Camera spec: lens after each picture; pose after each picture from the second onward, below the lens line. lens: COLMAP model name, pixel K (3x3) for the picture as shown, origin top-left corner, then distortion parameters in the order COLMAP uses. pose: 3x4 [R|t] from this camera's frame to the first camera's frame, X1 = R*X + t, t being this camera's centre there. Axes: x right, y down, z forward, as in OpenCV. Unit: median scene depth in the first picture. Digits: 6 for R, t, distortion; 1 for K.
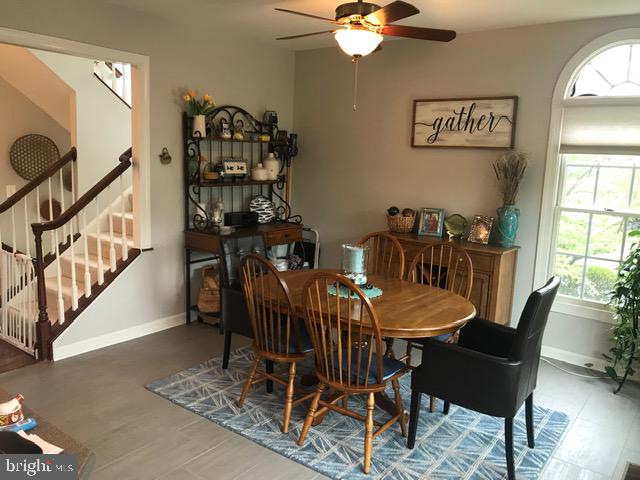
lens RADIAL K [[528.7, 0, 322.5], [0, 528.7, 240.8], [0, 0, 1]] dist [0.028060, -0.013559]
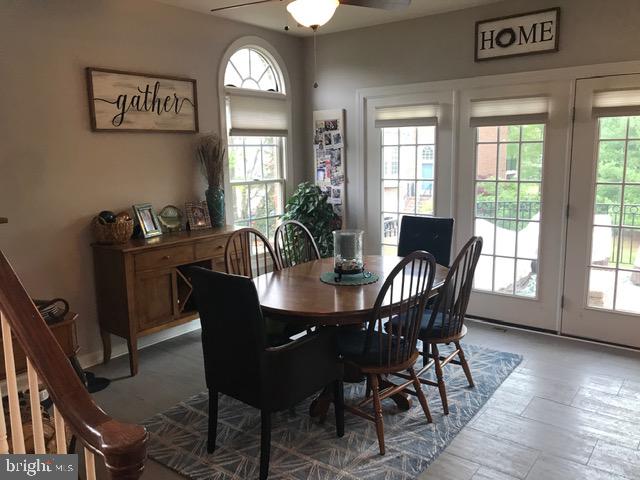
lens RADIAL K [[528.7, 0, 316.1], [0, 528.7, 237.3], [0, 0, 1]] dist [0.028060, -0.013559]
pose [[0.007024, -0.202729, 0.979210, -0.639763], [0.183039, 0.962950, 0.198050, -0.131992], [-0.983081, 0.177842, 0.043871, 0.733021]]
